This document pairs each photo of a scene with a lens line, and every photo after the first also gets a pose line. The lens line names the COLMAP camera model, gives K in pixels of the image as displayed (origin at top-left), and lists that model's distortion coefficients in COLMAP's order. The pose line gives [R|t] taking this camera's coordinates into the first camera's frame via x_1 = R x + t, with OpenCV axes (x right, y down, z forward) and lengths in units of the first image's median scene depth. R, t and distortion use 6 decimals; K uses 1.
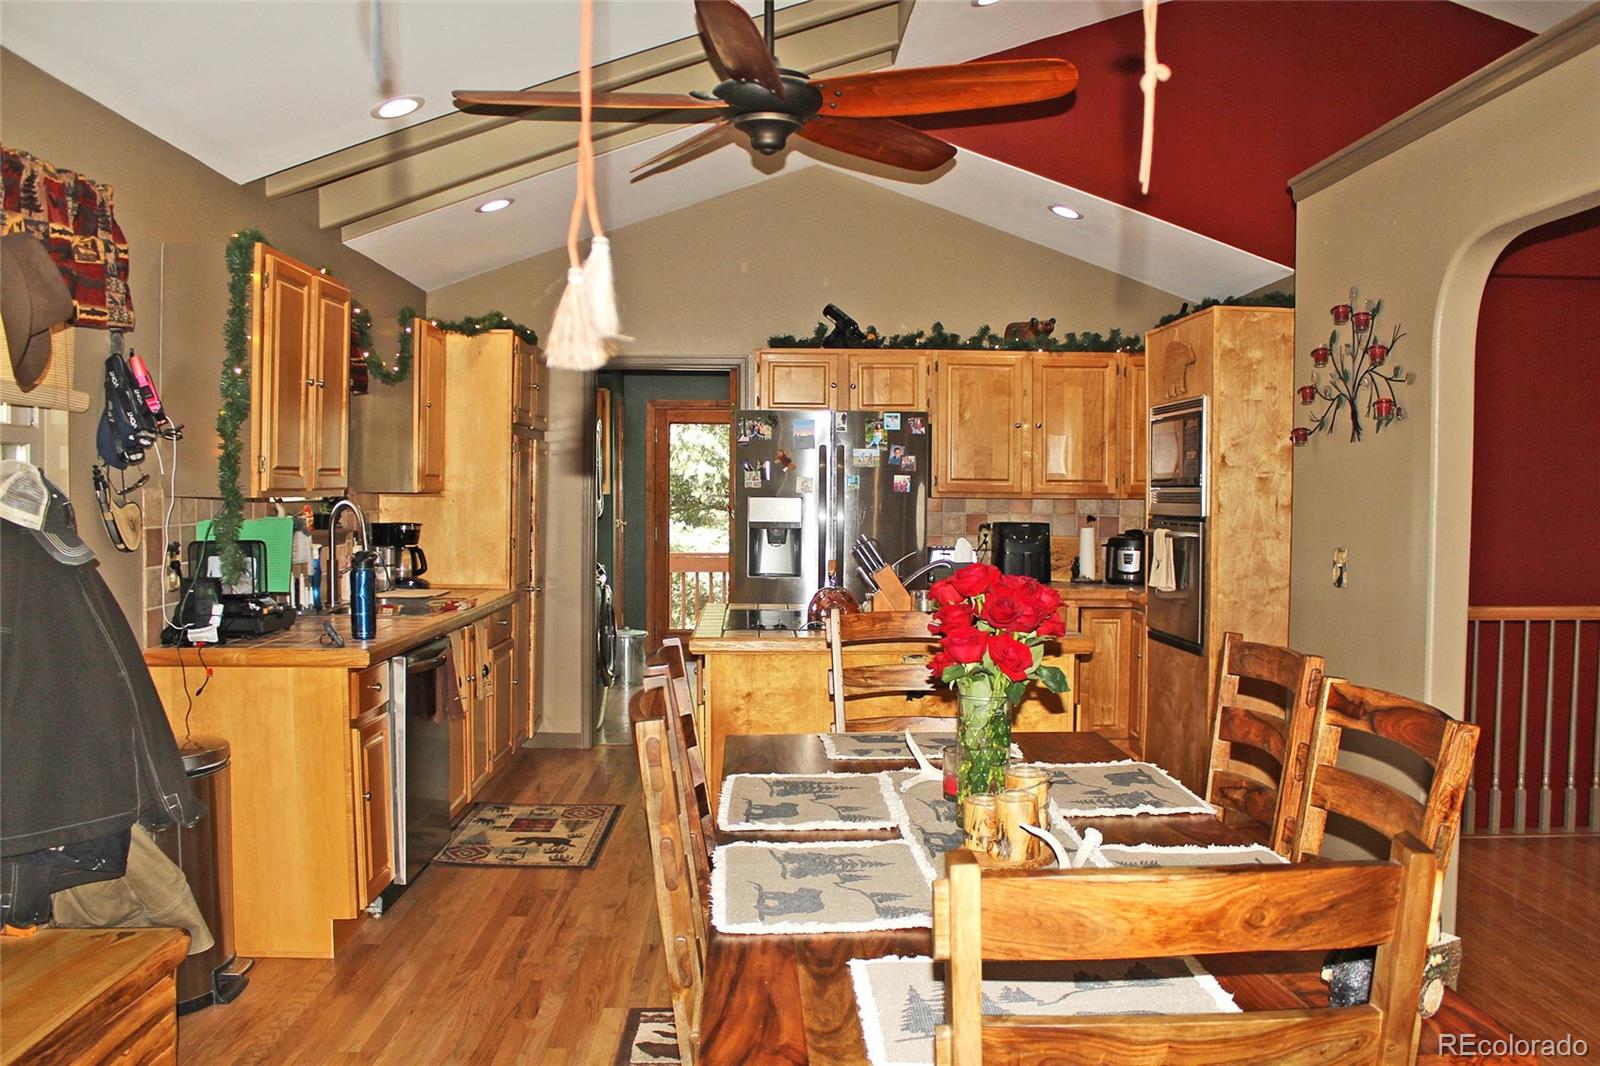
lens RADIAL K [[1324.8, 0, 800.0], [0, 1324.8, 533.0], [0, 0, 1]] dist [-0.158023, 0.146698]
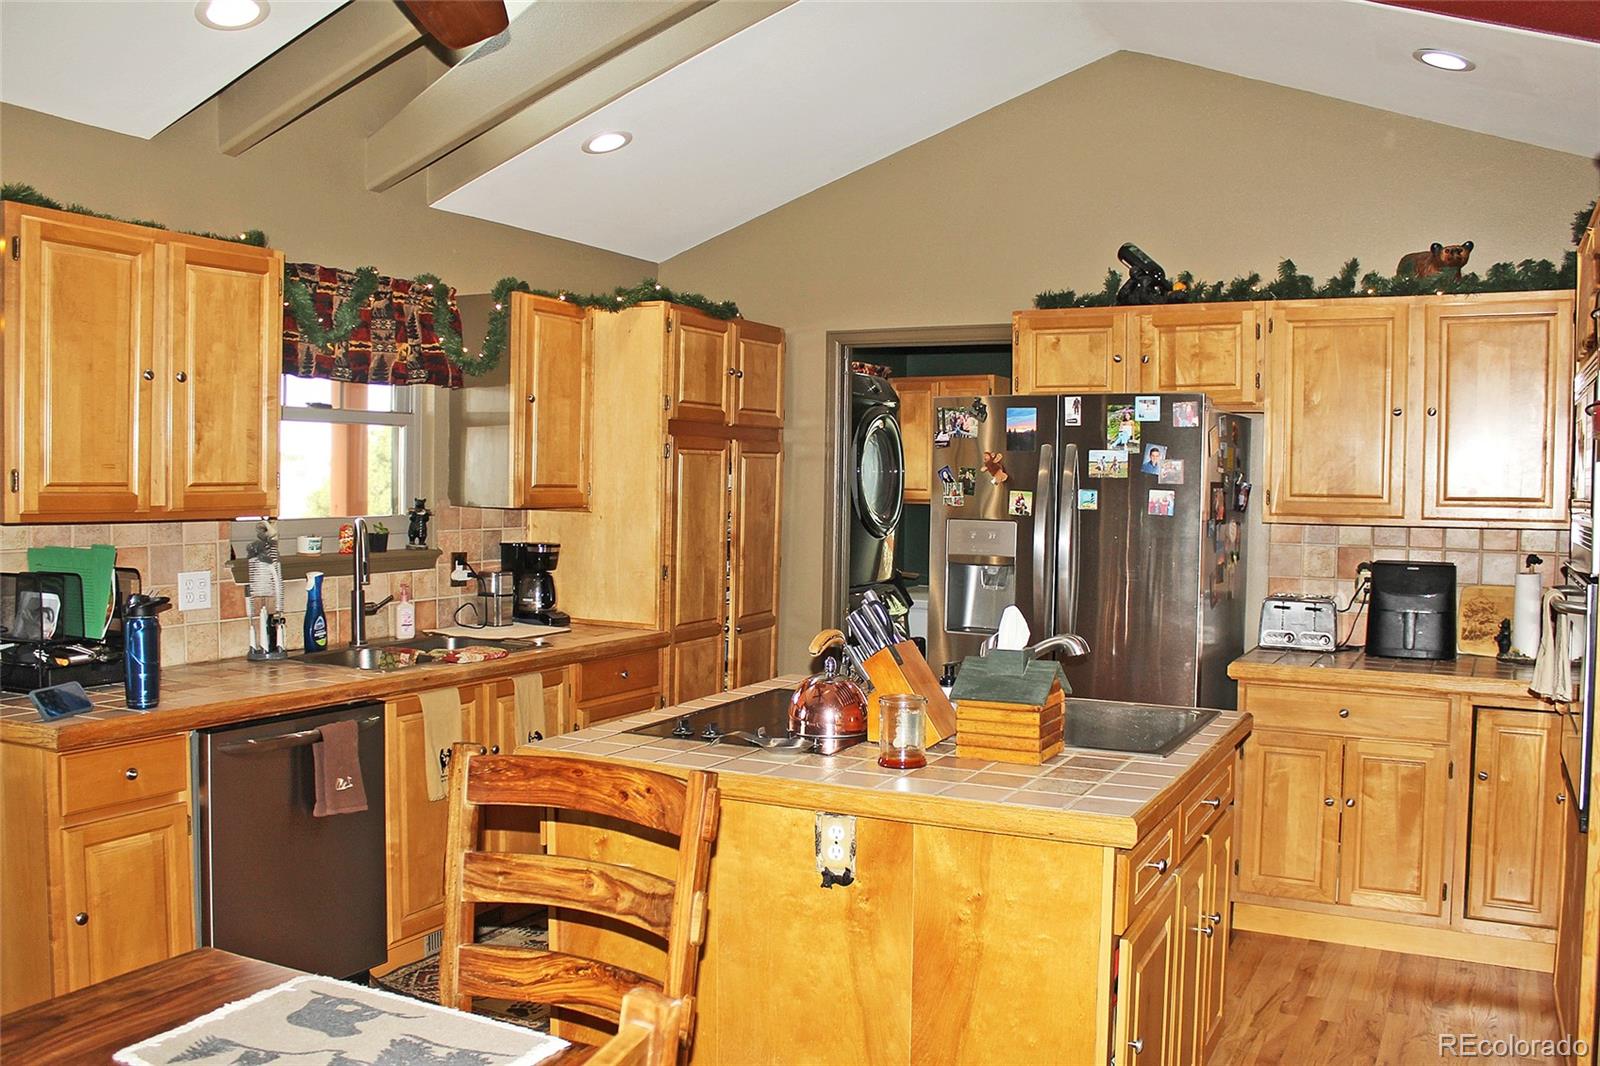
lens RADIAL K [[1365.2, 0, 800.0], [0, 1365.2, 533.0], [0, 0, 1]] dist [-0.167609, 0.160196]
pose [[0.874216, 0.022579, -0.485013, 0.235981], [-0.022111, 0.999733, 0.006687, -0.021844], [0.485034, 0.004878, 0.874482, 0.310646]]
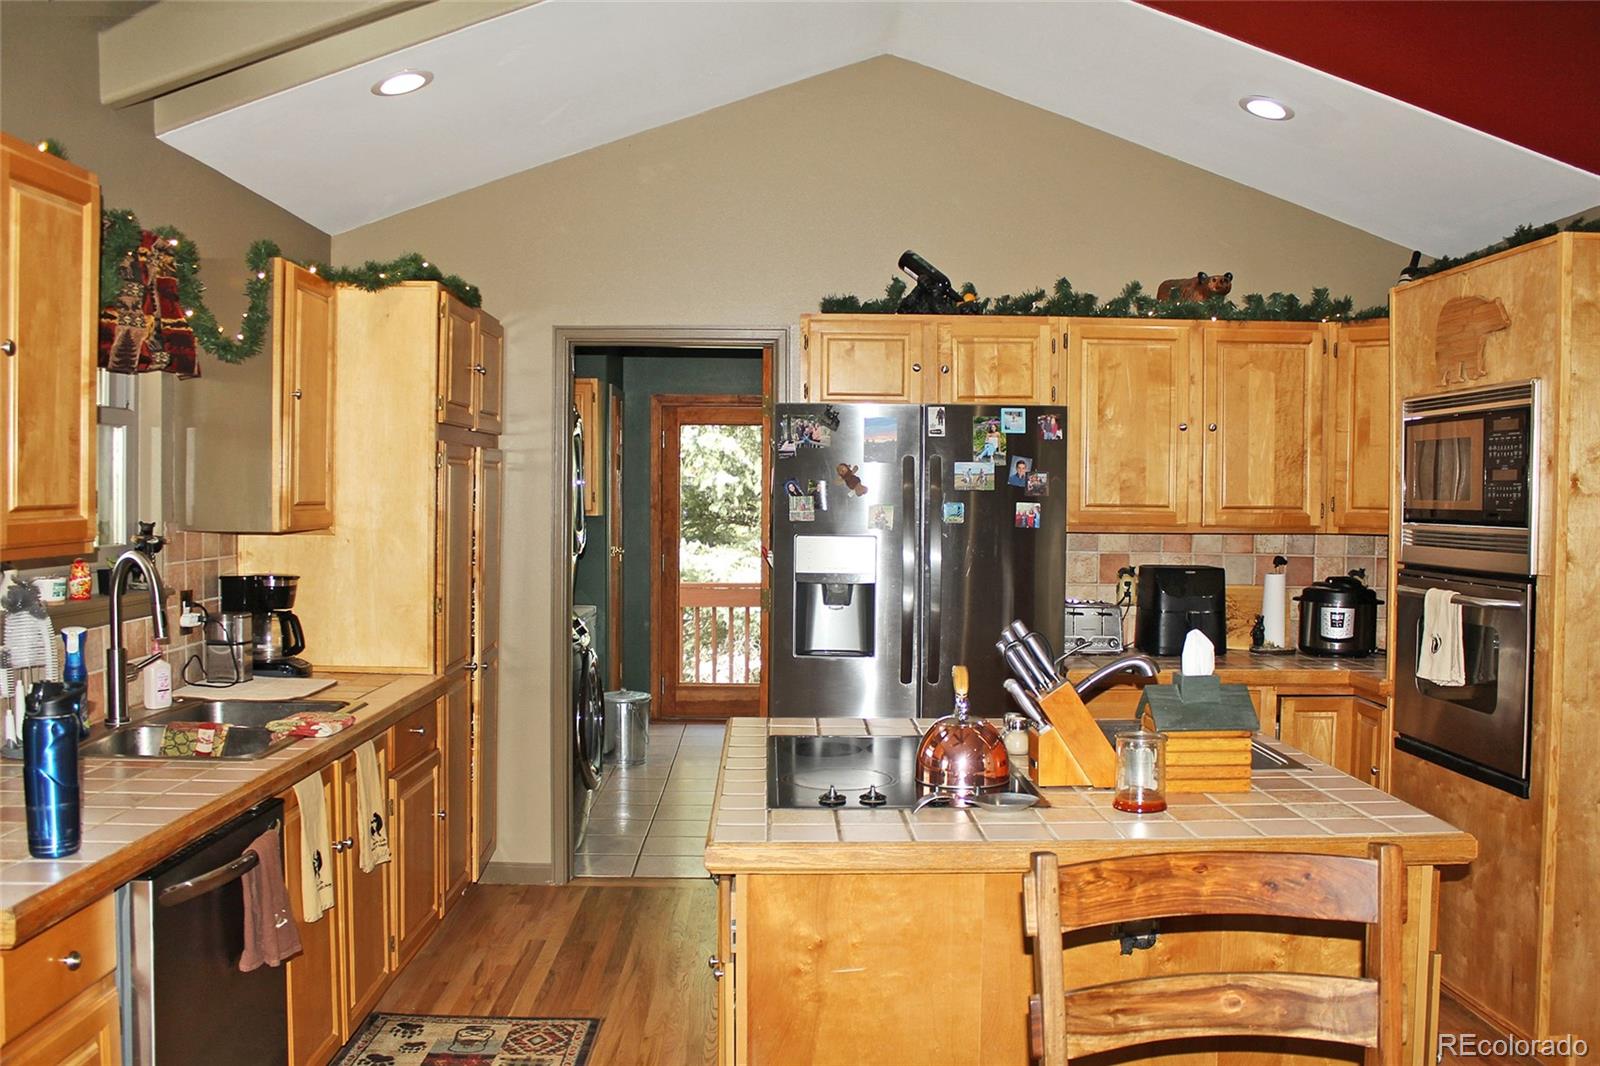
lens RADIAL K [[1365.2, 0, 800.0], [0, 1365.2, 533.0], [0, 0, 1]] dist [-0.167609, 0.160196]
pose [[0.999901, 0.001028, -0.014030, -0.025751], [-0.001075, 0.999994, -0.003321, -0.025005], [0.014026, 0.003336, 0.999896, 0.309004]]
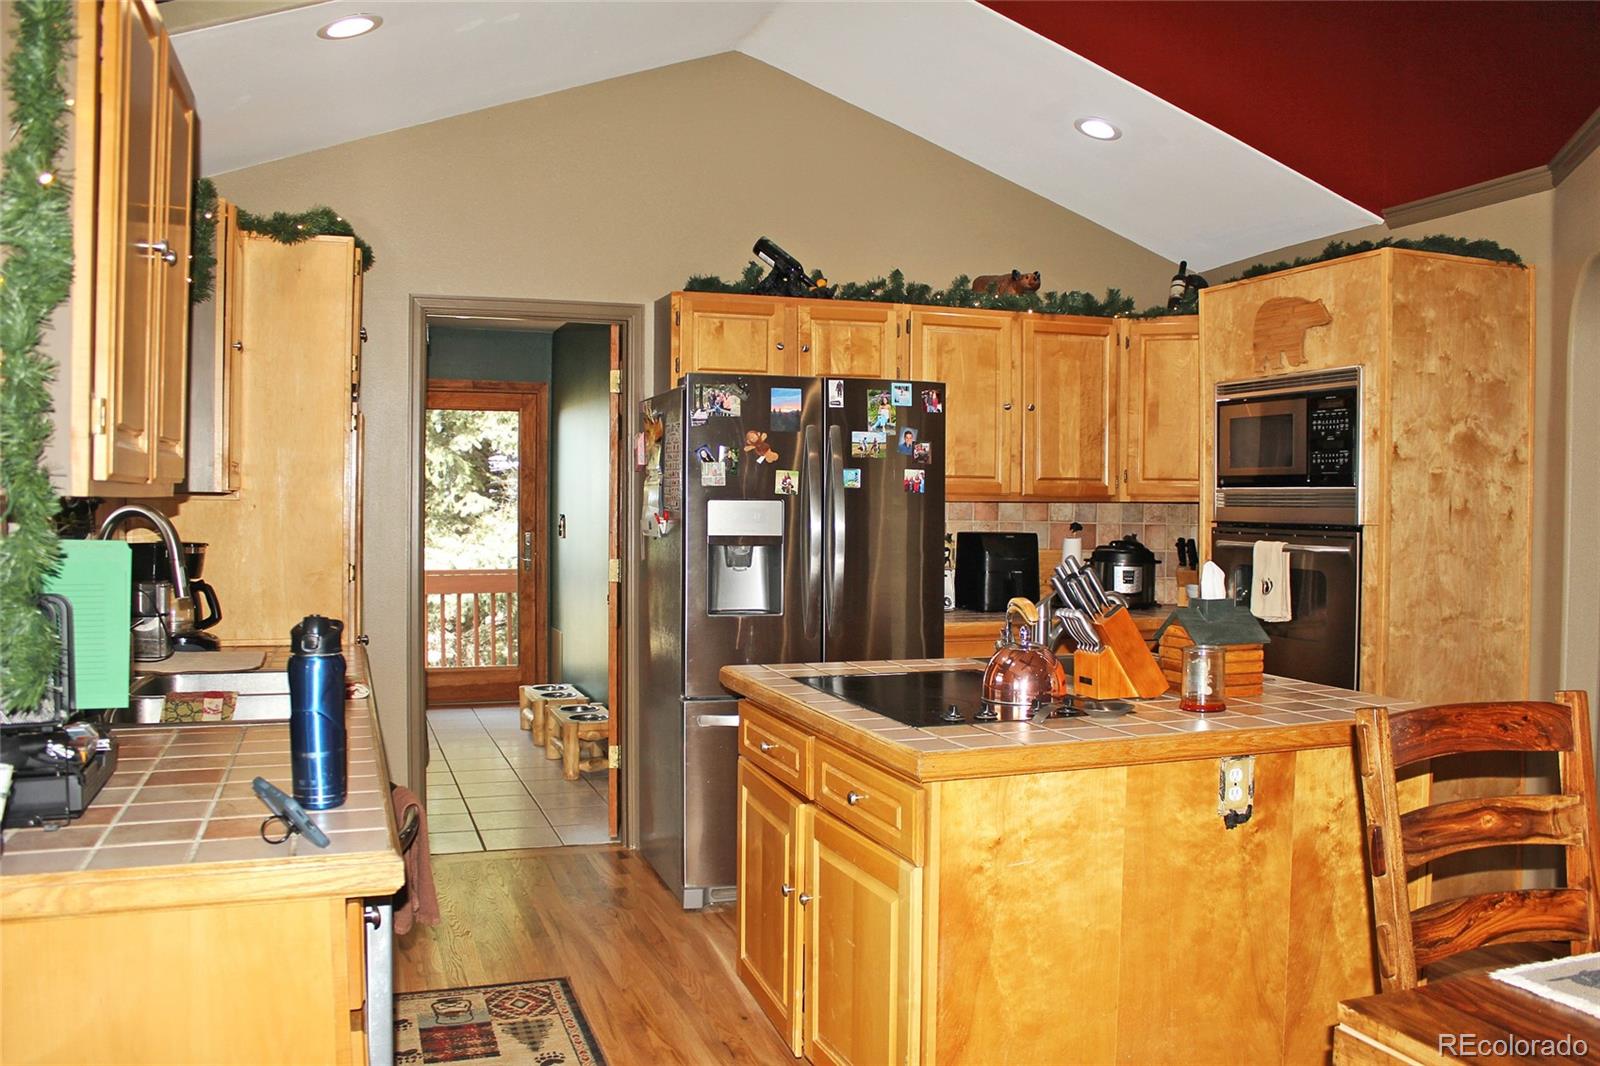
lens RADIAL K [[1324.8, 0, 800.0], [0, 1324.8, 533.0], [0, 0, 1]] dist [-0.158023, 0.146698]
pose [[0.953652, -0.007768, 0.300811, -0.191160], [0.008879, 0.999958, -0.002328, -0.007565], [-0.300780, 0.004891, 0.953681, 0.317371]]
